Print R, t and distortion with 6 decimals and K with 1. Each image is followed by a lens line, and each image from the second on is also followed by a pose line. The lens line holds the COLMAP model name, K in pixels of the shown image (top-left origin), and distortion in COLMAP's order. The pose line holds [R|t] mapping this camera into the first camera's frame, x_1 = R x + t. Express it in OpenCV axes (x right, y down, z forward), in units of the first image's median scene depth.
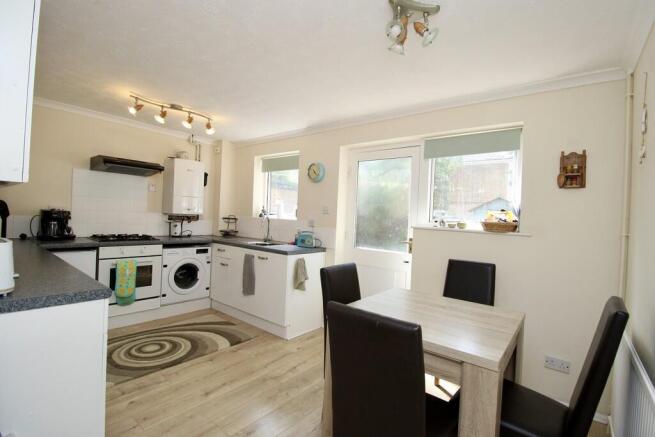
lens RADIAL K [[300.6, 0, 329.6], [0, 300.6, 215.4], [0, 0, 1]] dist [-0.012656, -0.002338]
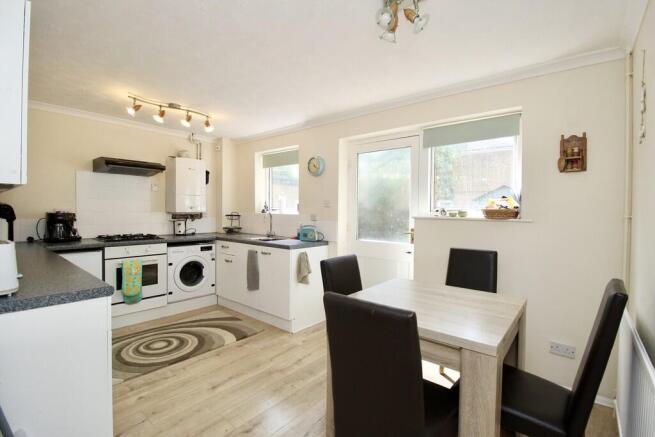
lens RADIAL K [[300.6, 0, 329.6], [0, 300.6, 213.7], [0, 0, 1]] dist [-0.012656, -0.002338]
pose [[0.999269, -0.034085, -0.017327, 0.015554], [0.034302, 0.999334, 0.012411, 0.005107], [0.016893, -0.012996, 0.999773, -0.001040]]
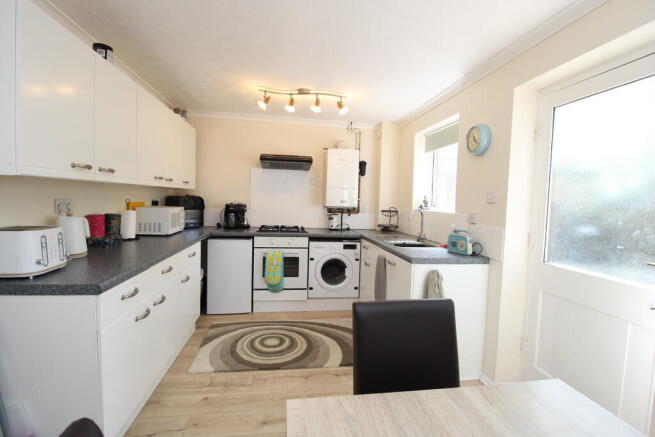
lens RADIAL K [[300.6, 0, 329.4], [0, 300.6, 216.7], [0, 0, 1]] dist [-0.012656, -0.002338]
pose [[0.738265, 0.013037, -0.674385, 0.201635], [0.004461, 0.999697, 0.024209, 0.006663], [0.674496, -0.020881, 0.737983, 0.391457]]
